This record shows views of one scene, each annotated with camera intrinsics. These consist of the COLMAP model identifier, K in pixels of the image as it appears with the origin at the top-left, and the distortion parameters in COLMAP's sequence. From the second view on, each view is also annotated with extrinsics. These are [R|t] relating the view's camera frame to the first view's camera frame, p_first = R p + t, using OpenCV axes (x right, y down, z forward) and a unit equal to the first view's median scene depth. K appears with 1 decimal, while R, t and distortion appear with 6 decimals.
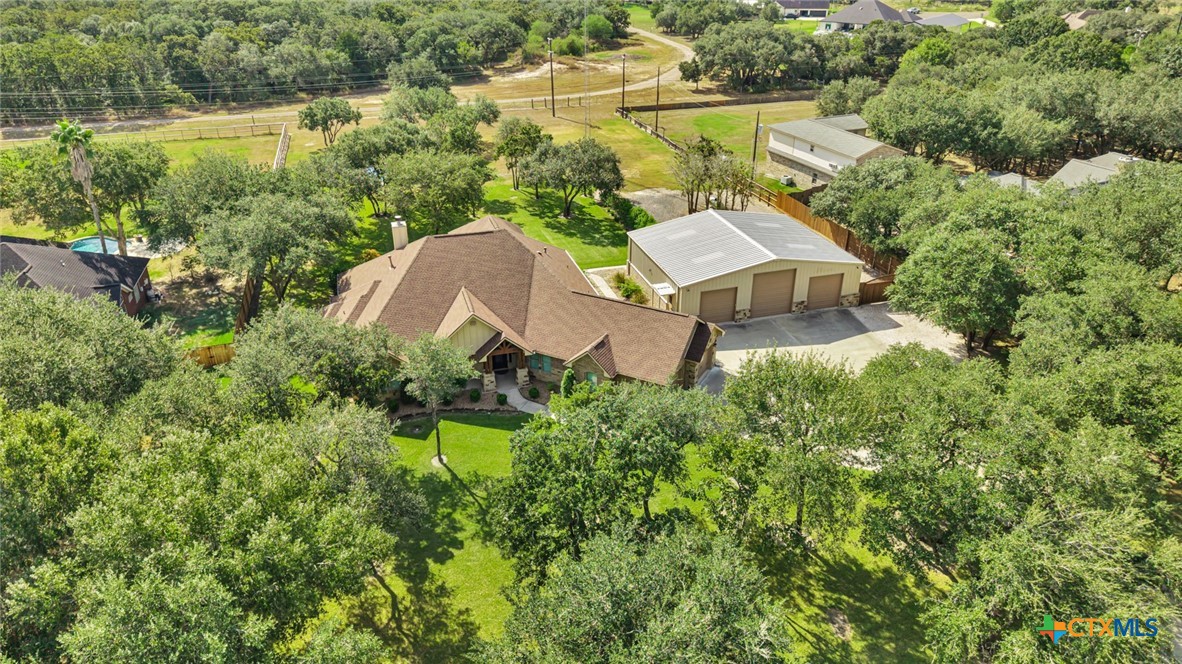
lens RADIAL K [[799.0, 0, 591.0], [0, 799.0, 332.0], [0, 0, 1]] dist [0.013383, -0.001586]
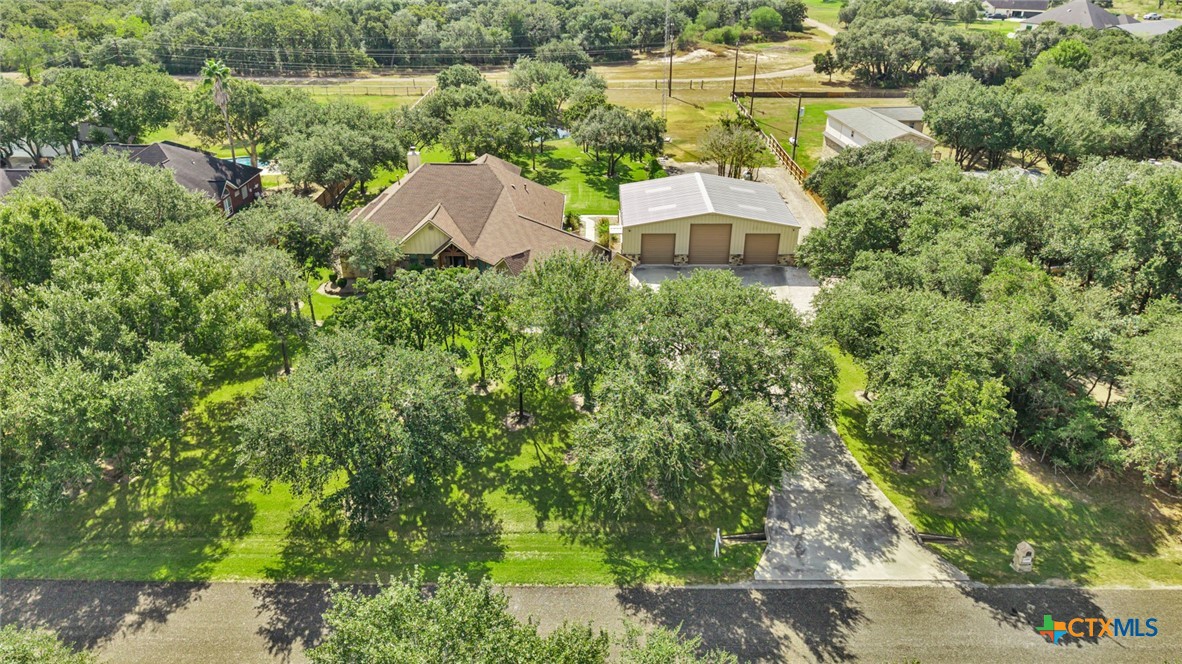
lens RADIAL K [[809.4, 0, 591.0], [0, 809.4, 332.0], [0, 0, 1]] dist [0.022625, -0.022442]
pose [[0.953284, 0.140791, -0.267260, 0.171700], [-0.140539, 0.989870, 0.020170, 0.033535], [0.267392, 0.018333, 0.963413, -0.067893]]
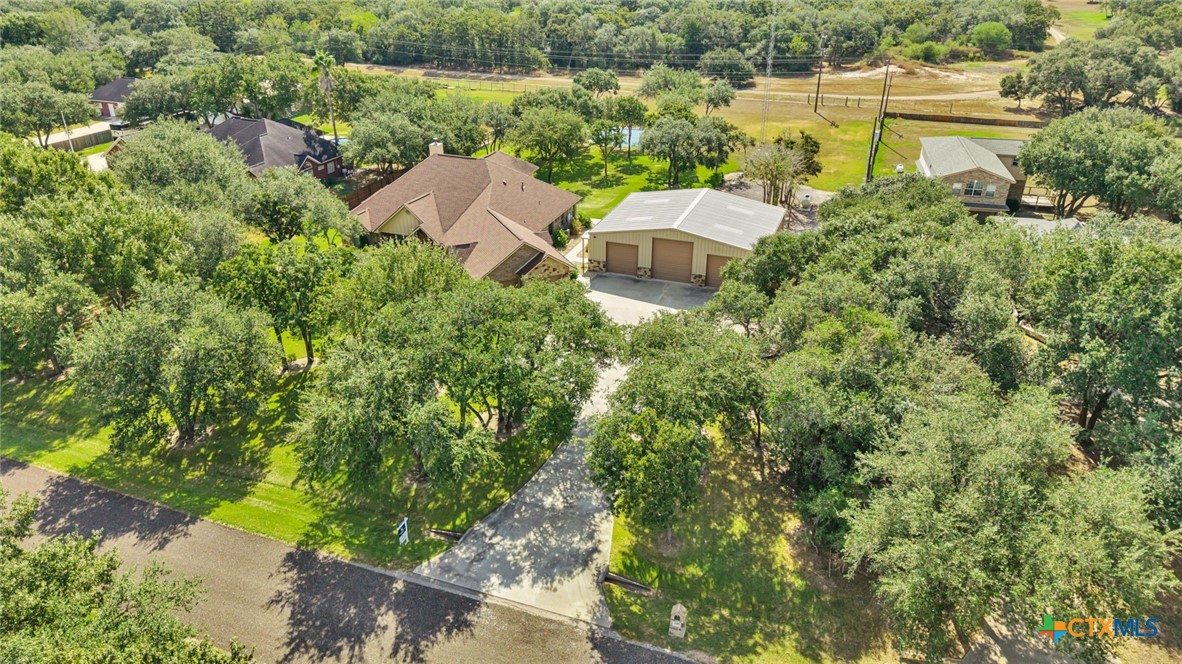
lens RADIAL K [[809.4, 0, 591.0], [0, 809.4, 332.0], [0, 0, 1]] dist [0.022625, -0.022442]
pose [[0.785857, 0.276589, -0.553107, 0.345145], [-0.278927, 0.956792, 0.082157, -0.005993], [0.551932, 0.089712, 0.829050, 0.006800]]
